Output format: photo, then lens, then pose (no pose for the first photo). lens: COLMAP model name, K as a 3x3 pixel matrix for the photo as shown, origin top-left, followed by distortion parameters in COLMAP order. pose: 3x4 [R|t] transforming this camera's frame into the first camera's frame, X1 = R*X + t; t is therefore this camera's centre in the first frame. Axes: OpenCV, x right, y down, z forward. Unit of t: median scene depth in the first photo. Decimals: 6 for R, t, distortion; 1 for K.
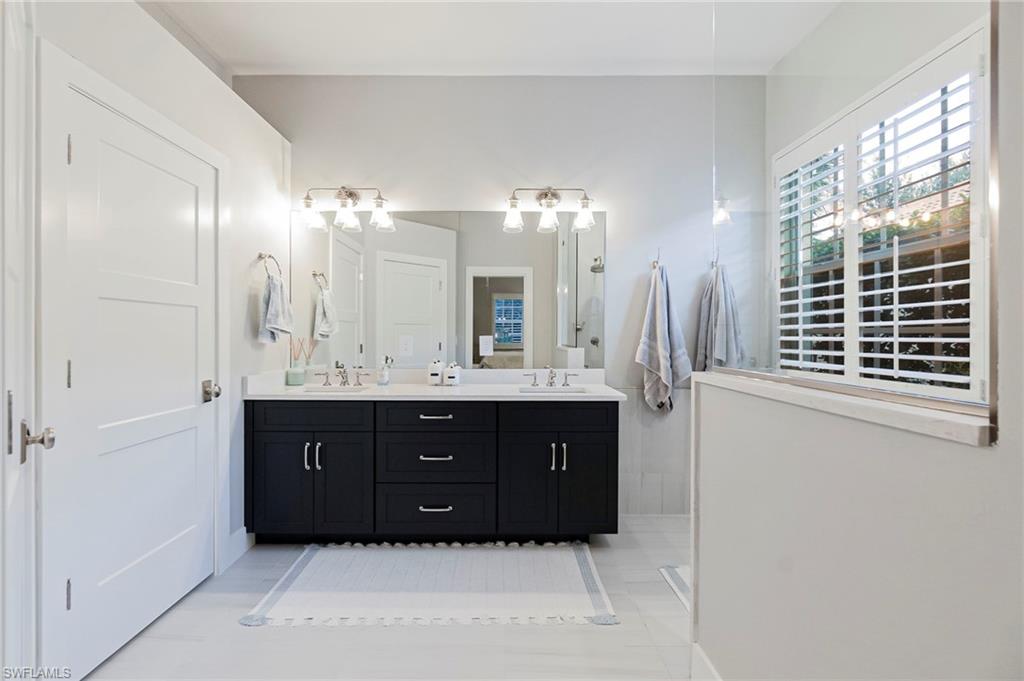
lens RADIAL K [[445.8, 0, 503.3], [0, 445.8, 336.5], [0, 0, 1]] dist [0.000777, 0.000065]
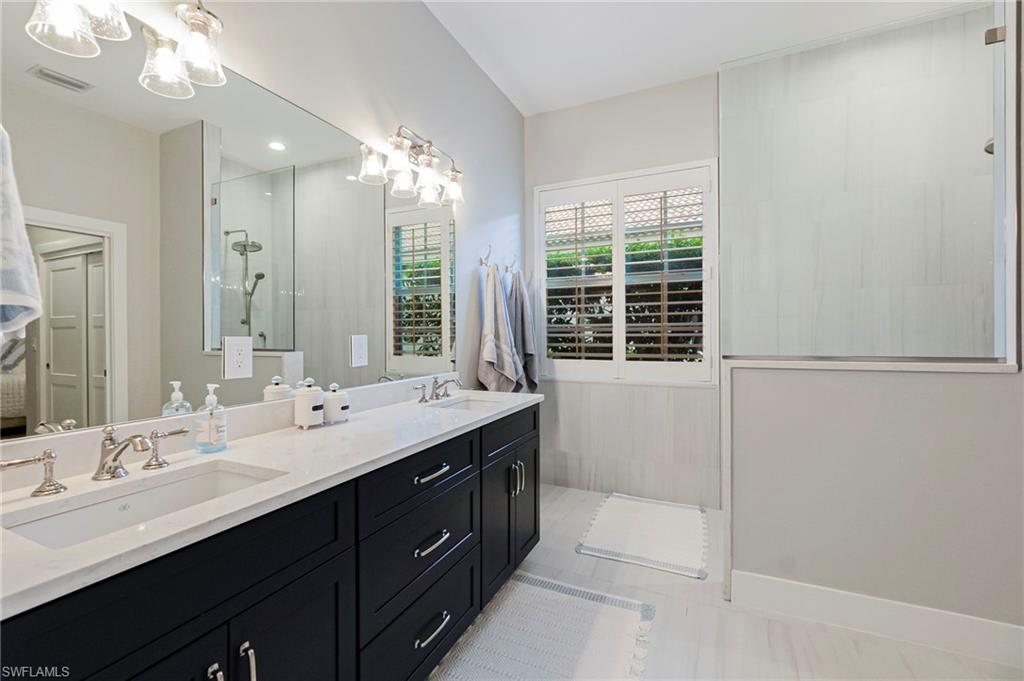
lens RADIAL K [[445.8, 0, 503.3], [0, 445.8, 336.5], [0, 0, 1]] dist [0.000777, 0.000065]
pose [[0.425431, -0.011198, 0.904922, -0.640811], [0.009257, 0.999925, 0.008021, -0.004436], [-0.904944, 0.004965, 0.425503, 0.663419]]
